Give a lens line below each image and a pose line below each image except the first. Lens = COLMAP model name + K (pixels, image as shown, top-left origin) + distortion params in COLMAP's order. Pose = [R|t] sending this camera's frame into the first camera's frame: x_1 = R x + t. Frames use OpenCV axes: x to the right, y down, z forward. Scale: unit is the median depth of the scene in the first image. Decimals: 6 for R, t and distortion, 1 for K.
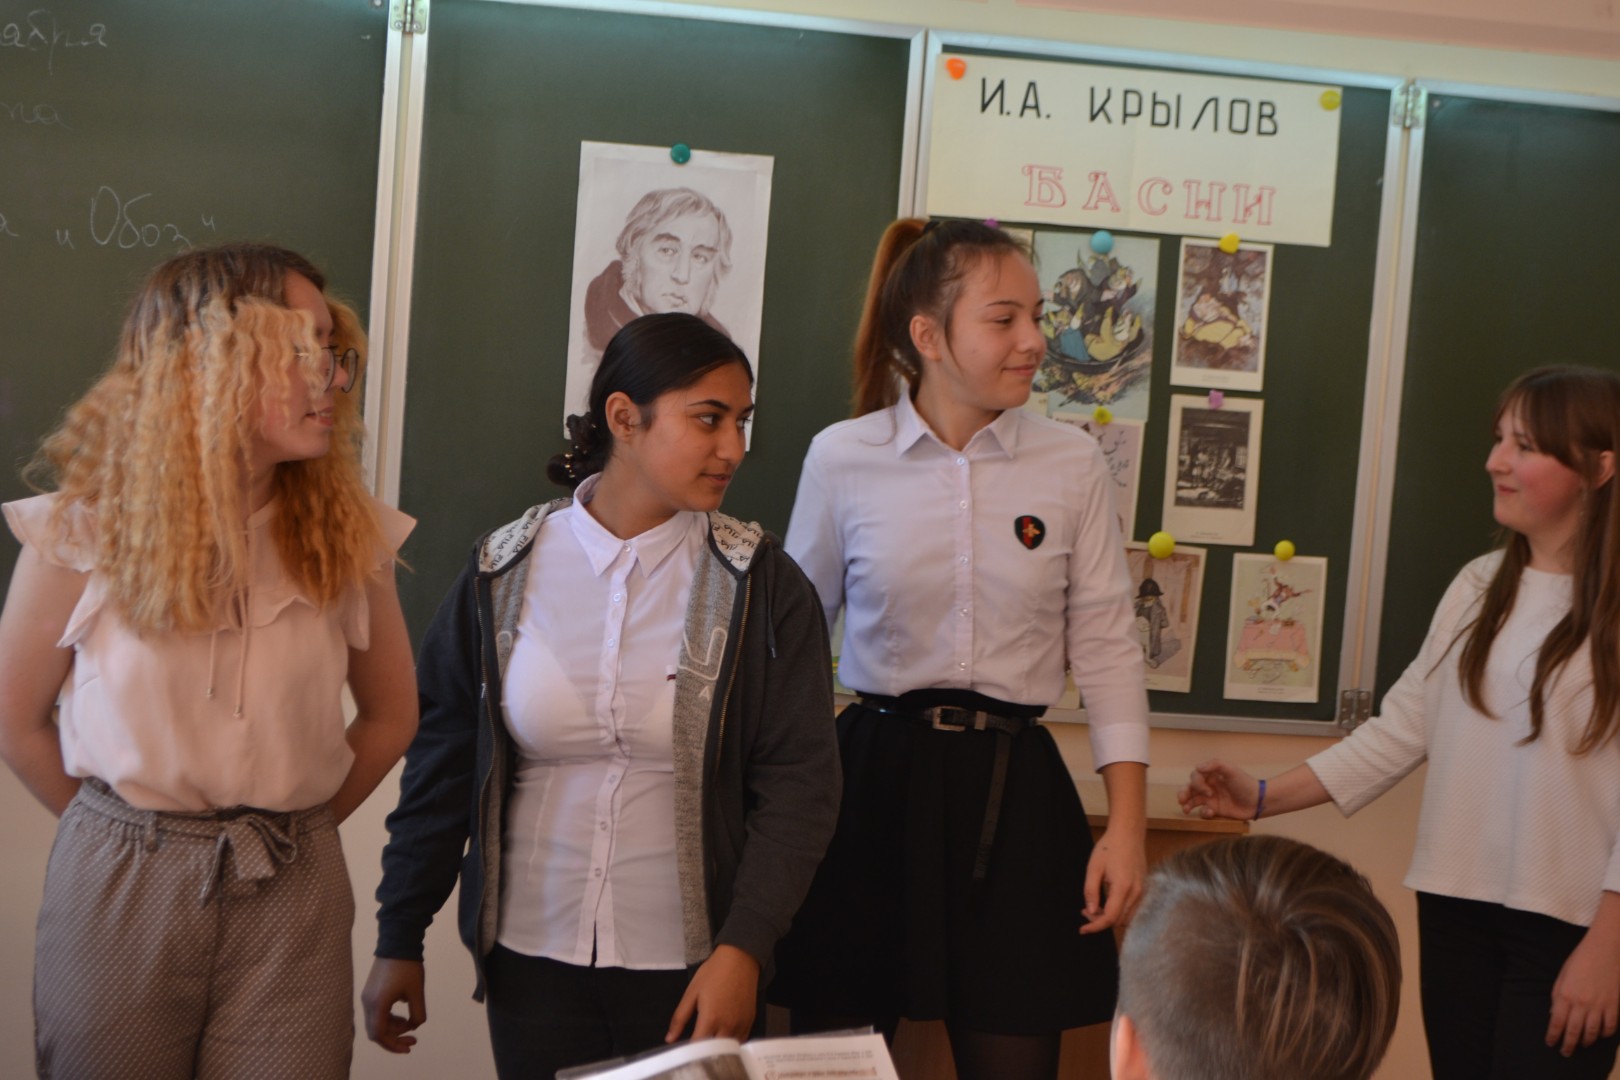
lens RADIAL K [[3054.8, 0, 790.7], [0, 3054.8, 541.7], [0, 0, 1]] dist [-0.006765, -0.025687]
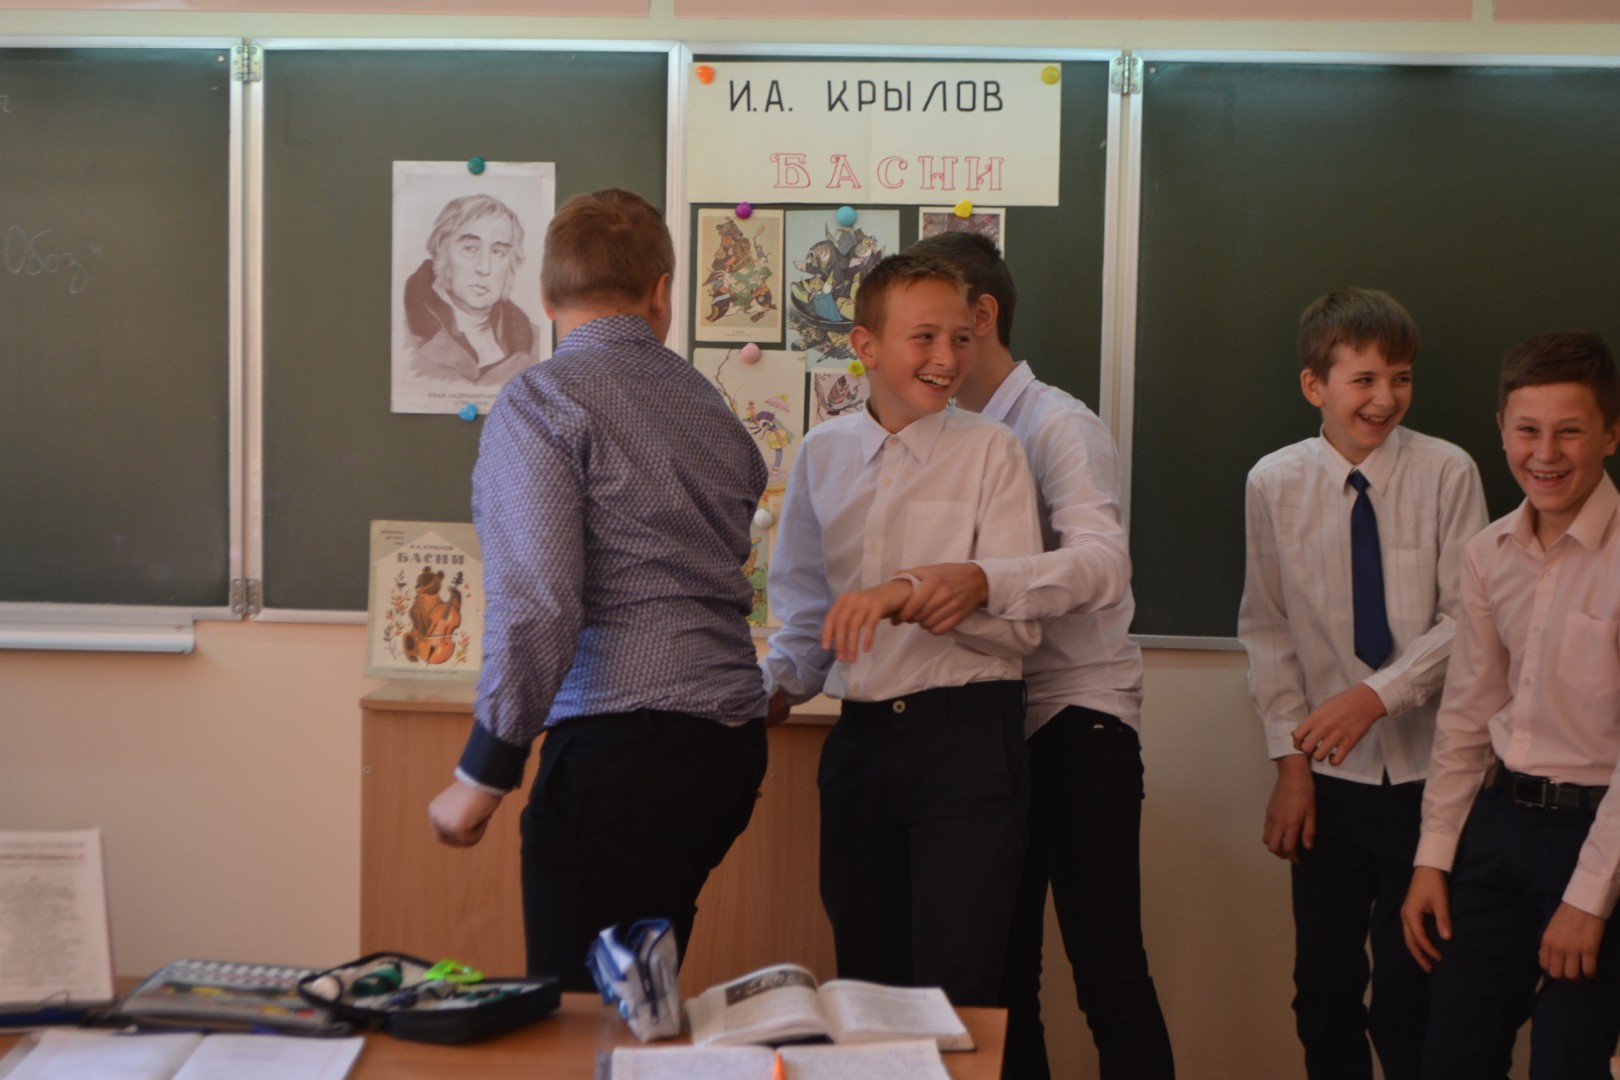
lens RADIAL K [[3054.8, 0, 790.7], [0, 3054.8, 541.7], [0, 0, 1]] dist [-0.006765, -0.025687]
pose [[0.965859, -0.041248, -0.255763, 0.366896], [0.039100, 0.999144, -0.013478, 0.037608], [0.256100, 0.003017, 0.966646, -0.104840]]
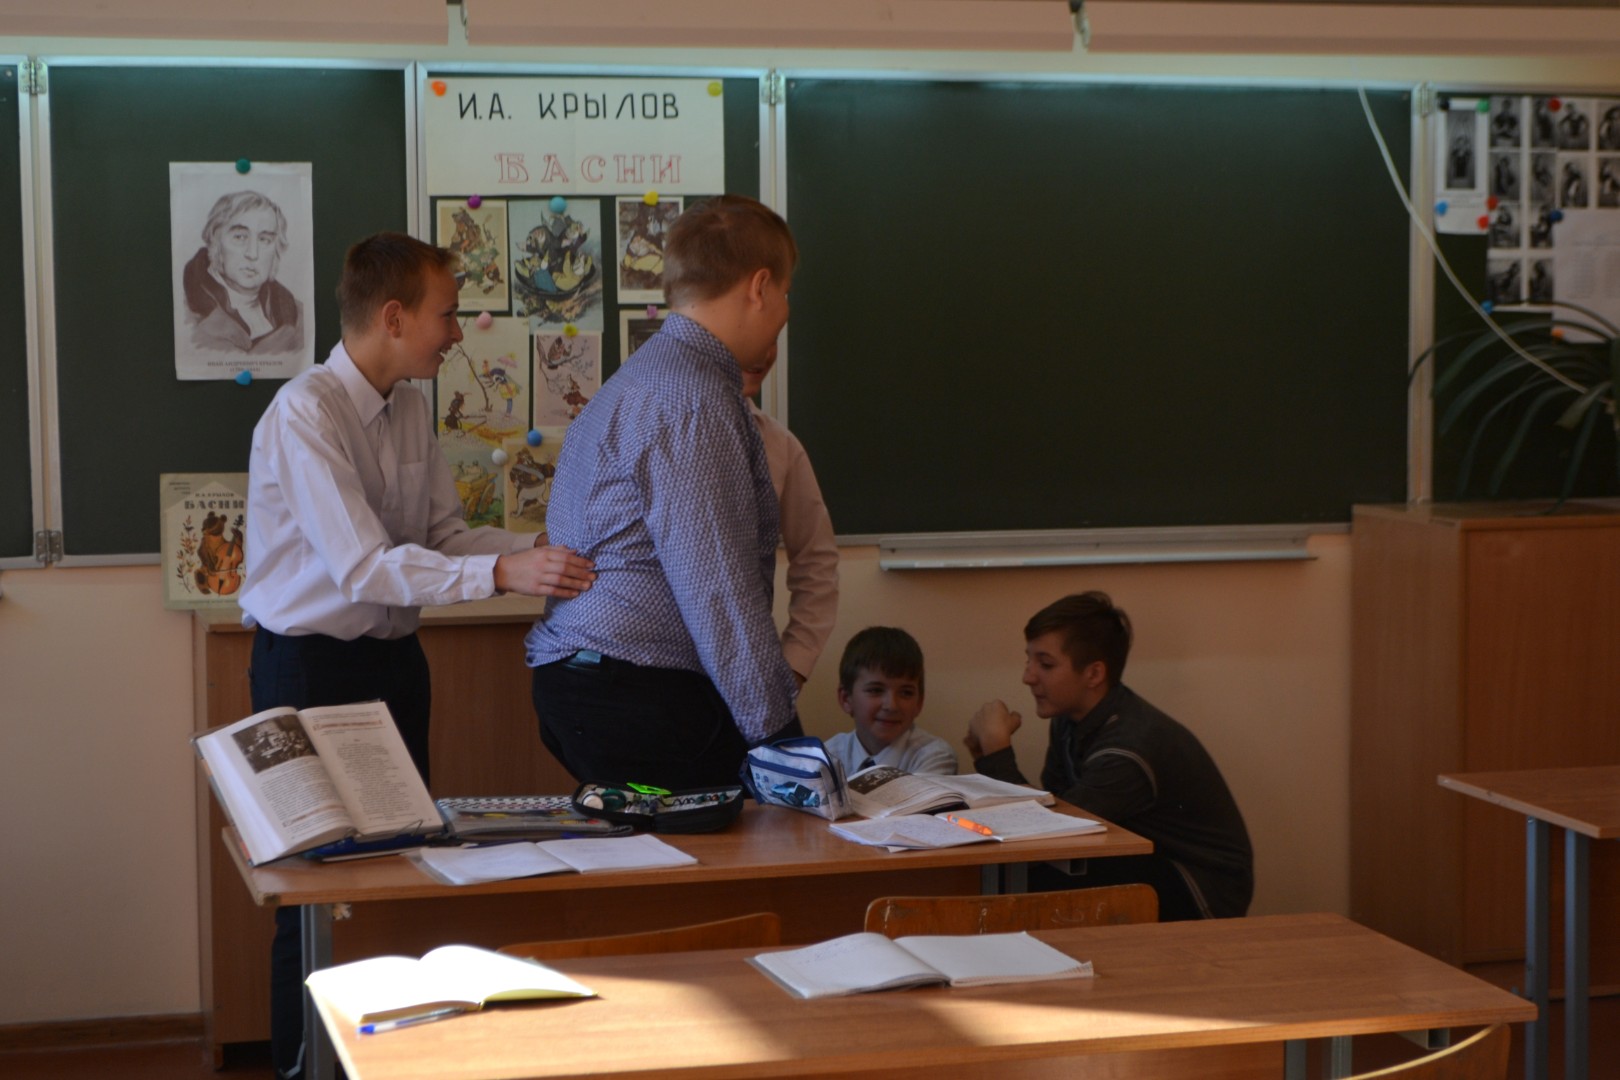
lens RADIAL K [[3054.8, 0, 790.7], [0, 3054.8, 541.7], [0, 0, 1]] dist [-0.006765, -0.025687]
pose [[0.990024, -0.091867, 0.106833, 0.044437], [0.089871, 0.995680, 0.023355, 0.030703], [-0.108517, -0.013520, 0.994003, -0.385667]]
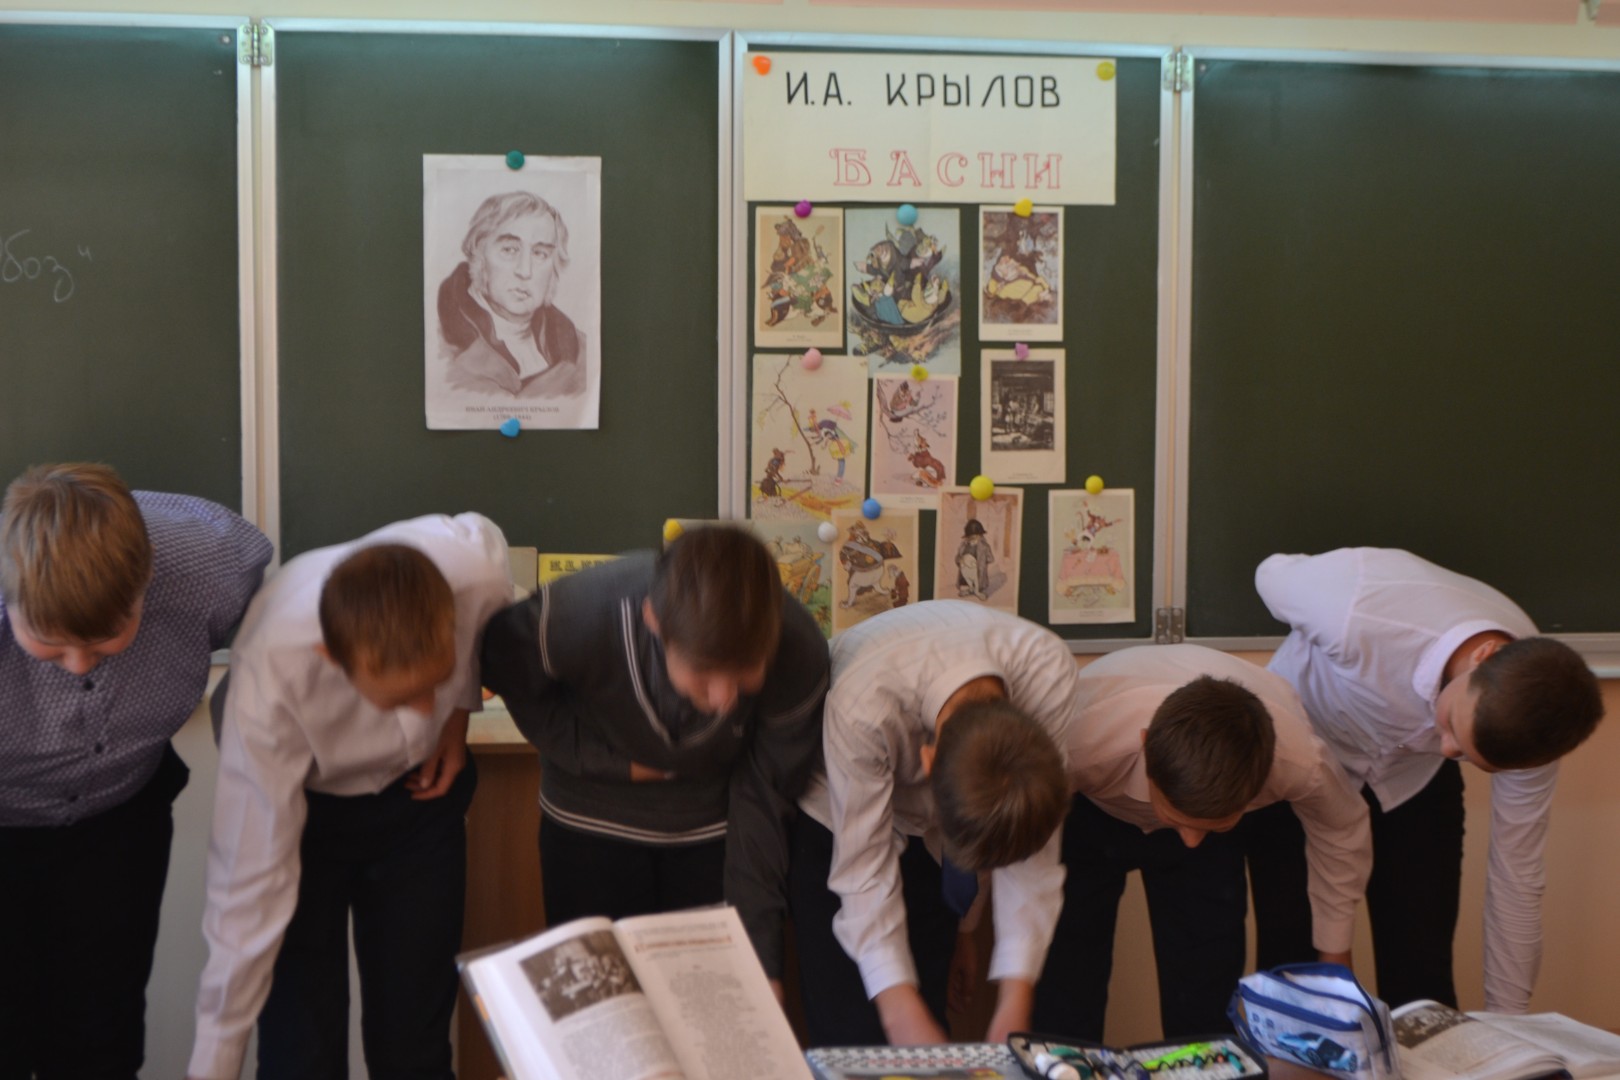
lens RADIAL K [[3054.8, 0, 790.7], [0, 3054.8, 541.7], [0, 0, 1]] dist [-0.006765, -0.025687]
pose [[0.996585, -0.072285, 0.039916, 0.008335], [0.072161, 0.997383, 0.004532, 0.010583], [-0.040140, -0.001636, 0.999193, -0.090067]]
